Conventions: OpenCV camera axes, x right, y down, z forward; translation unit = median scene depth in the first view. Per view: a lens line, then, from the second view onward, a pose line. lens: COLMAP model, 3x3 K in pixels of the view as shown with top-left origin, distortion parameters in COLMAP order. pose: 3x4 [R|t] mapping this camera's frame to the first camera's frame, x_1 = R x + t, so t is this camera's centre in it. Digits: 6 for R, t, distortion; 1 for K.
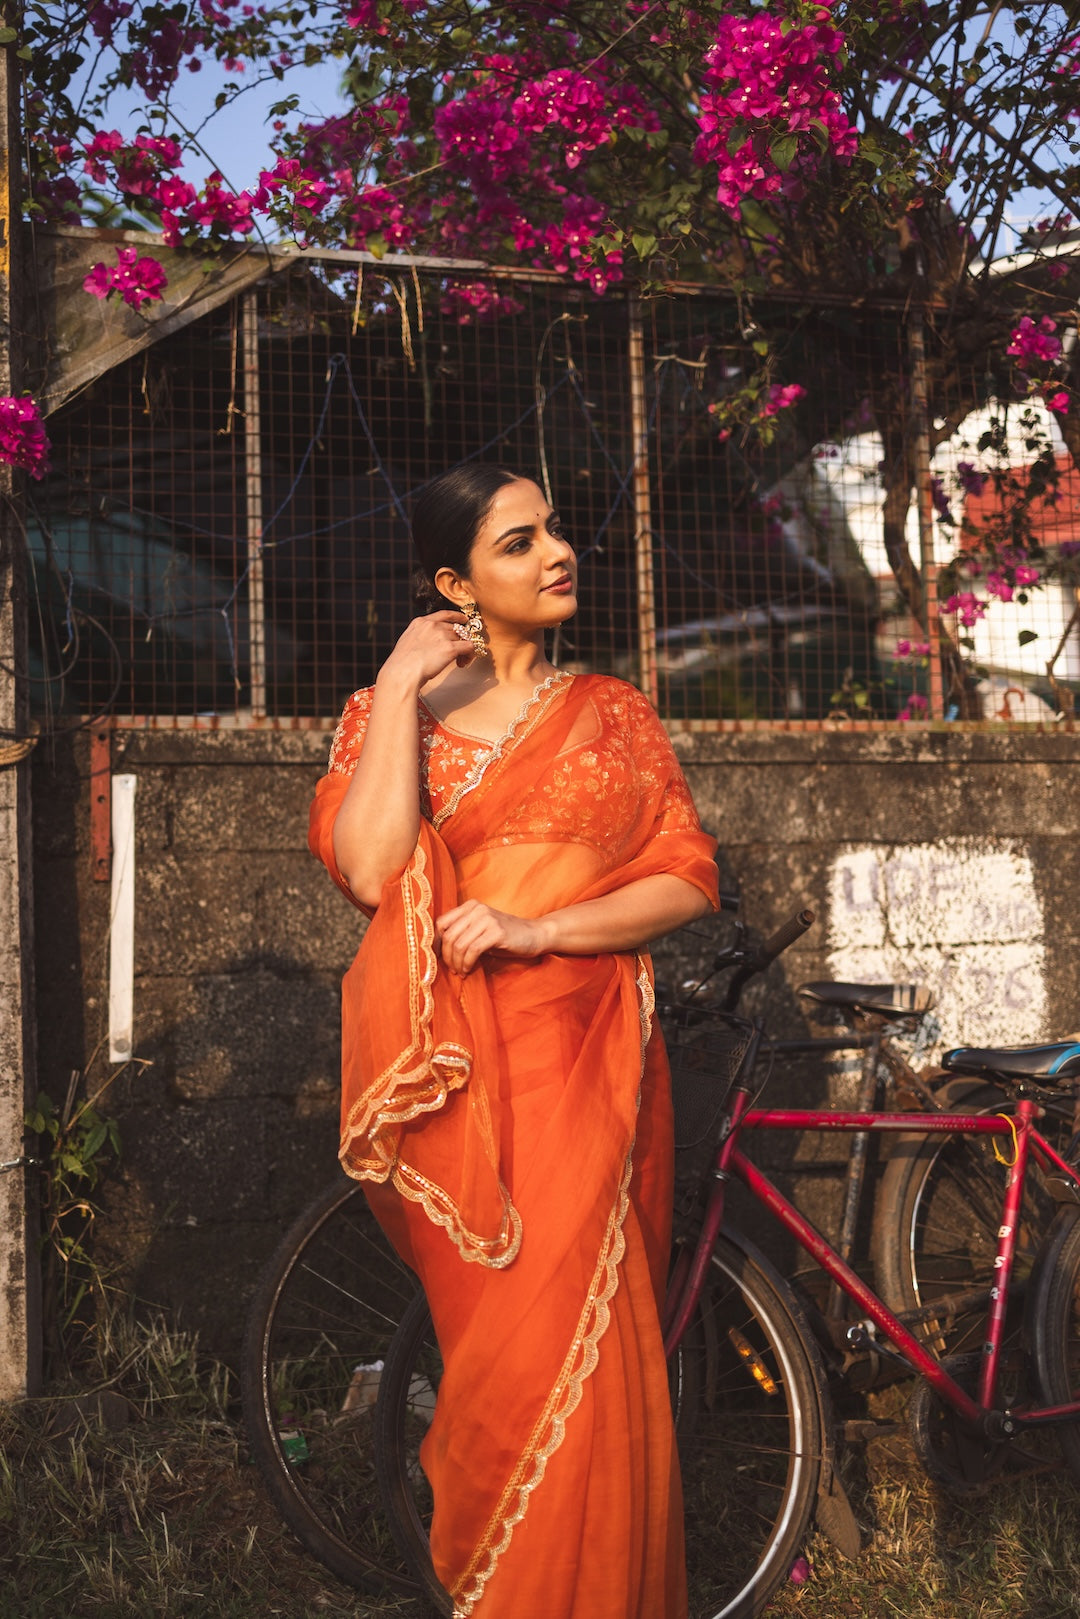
lens RADIAL K [[1617.5, 0, 536.7], [0, 1617.5, 810.2], [0, 0, 1]] dist [0.016411, -0.009117]
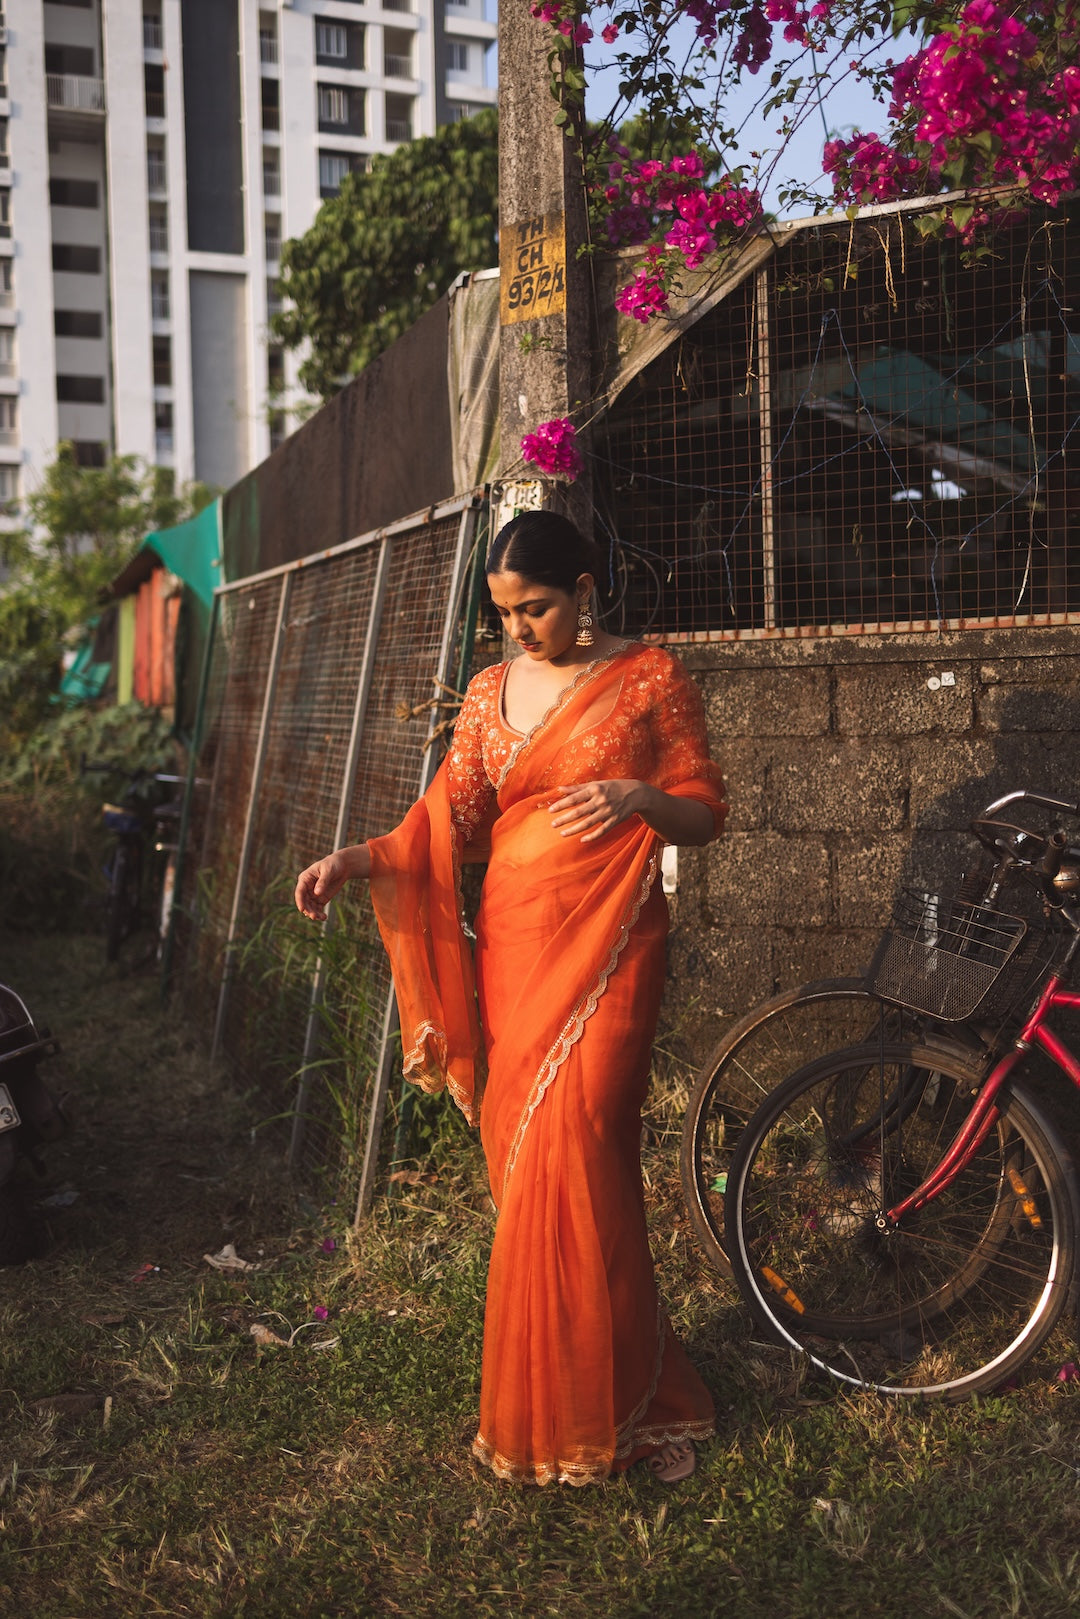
lens RADIAL K [[1617.5, 0, 536.7], [0, 1617.5, 810.2], [0, 0, 1]] dist [0.016411, -0.009117]
pose [[0.744342, 0.057421, -0.665326, 0.536128], [0.068631, 0.984443, 0.161745, -0.134332], [0.664263, -0.166055, 0.728821, -0.055542]]
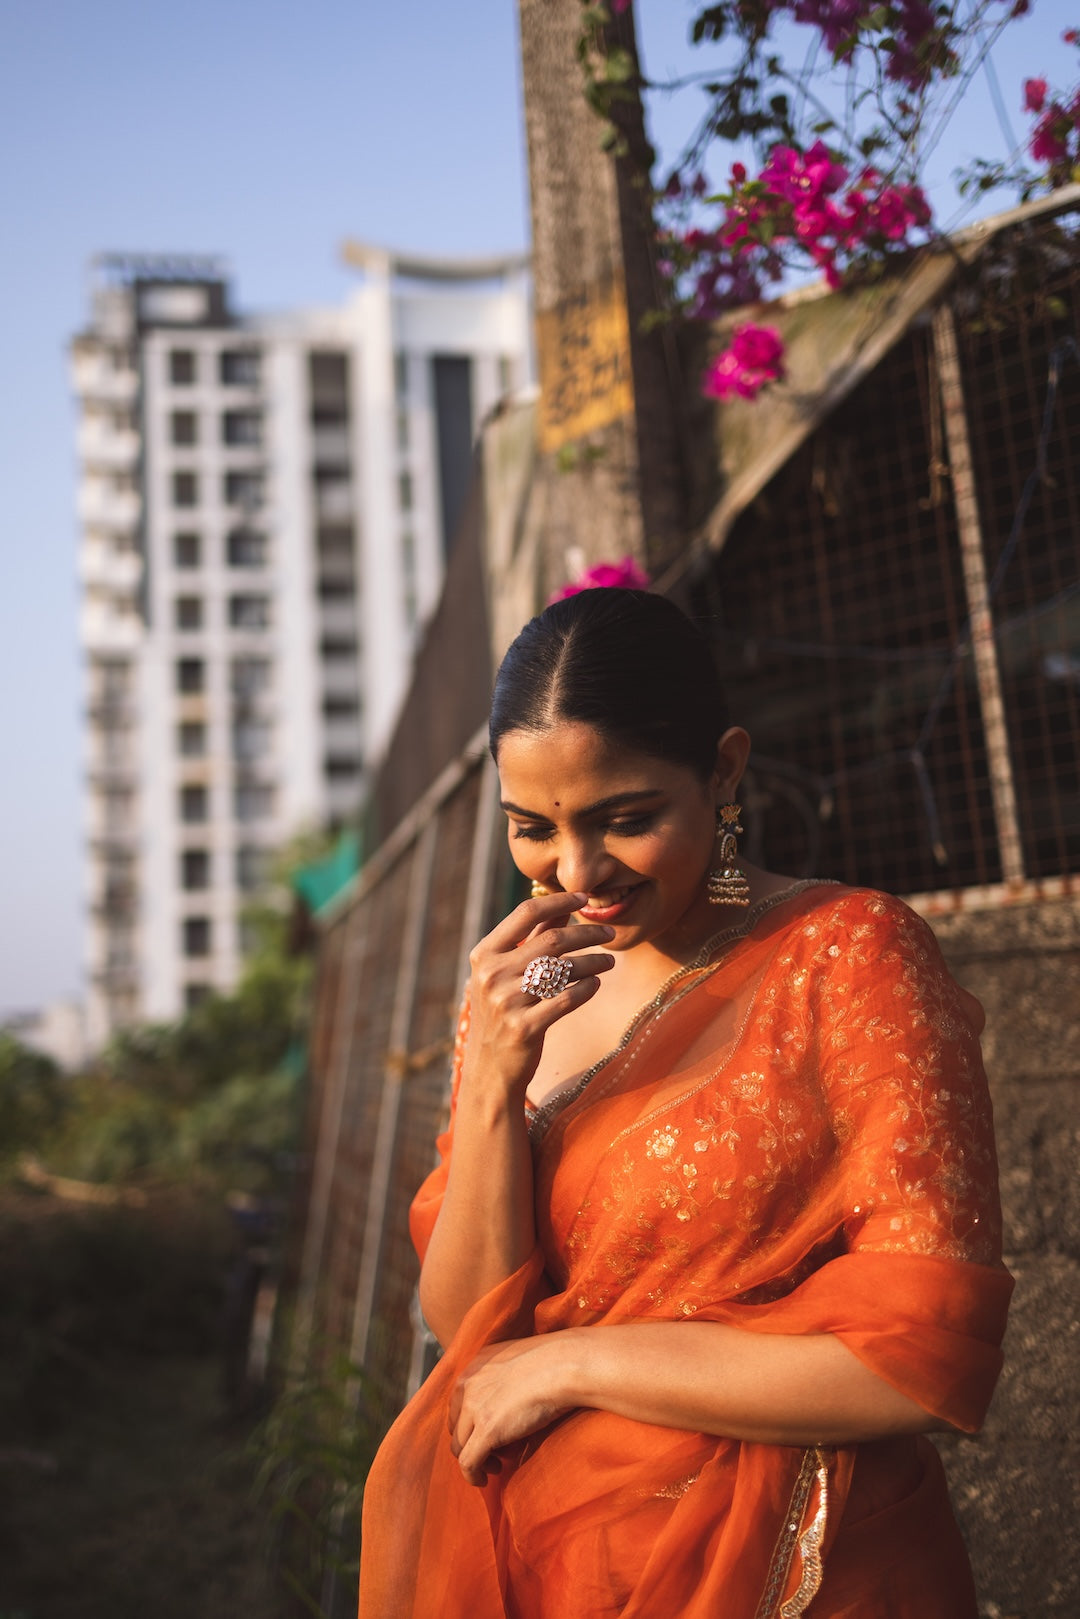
lens RADIAL K [[1617.5, 0, 536.7], [0, 1617.5, 810.2], [0, 0, 1]] dist [0.016411, -0.009117]
pose [[0.621309, -0.137045, -0.771488, 0.250422], [0.130972, 0.988898, -0.070189, -0.067733], [0.772543, -0.057434, 0.632360, 0.392487]]
